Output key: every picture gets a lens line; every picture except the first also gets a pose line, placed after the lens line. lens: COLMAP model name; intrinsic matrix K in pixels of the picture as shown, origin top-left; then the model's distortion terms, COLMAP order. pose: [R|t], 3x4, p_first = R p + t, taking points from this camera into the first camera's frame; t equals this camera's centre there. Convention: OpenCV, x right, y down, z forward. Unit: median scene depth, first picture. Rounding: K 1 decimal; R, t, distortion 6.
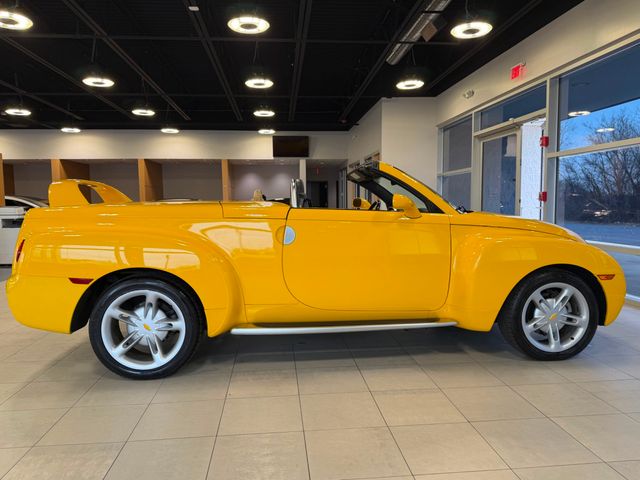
lens RADIAL K [[471.4, 0, 320.0], [0, 471.4, 240.0], [0, 0, 1]] dist [0.122522, -0.160607]
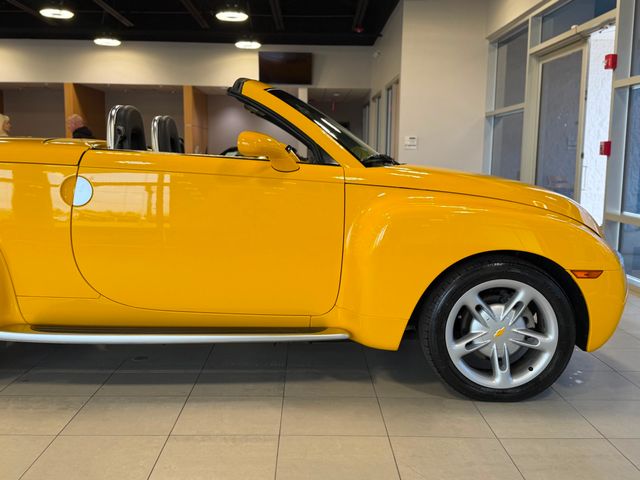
lens RADIAL K [[684.1, 0, 320.0], [0, 684.1, 240.0], [0, 0, 1]] dist [0.169104, -0.344253]
pose [[0.996248, 0.035099, -0.079106, 0.140521], [-0.031657, 0.998514, 0.044350, 0.001732], [0.080545, -0.041680, 0.995879, 0.033429]]
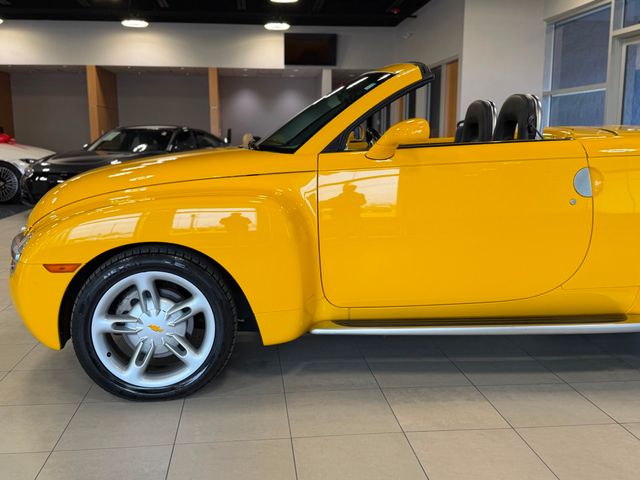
lens RADIAL K [[667.7, 0, 320.0], [0, 667.7, 240.0], [0, 0, 1]] dist [0.141182, -0.269128]
pose [[0.999799, 0.008558, 0.018156, -0.121524], [-0.009935, 0.996969, 0.077167, -0.000998], [-0.017440, -0.077332, 0.996853, 0.035180]]
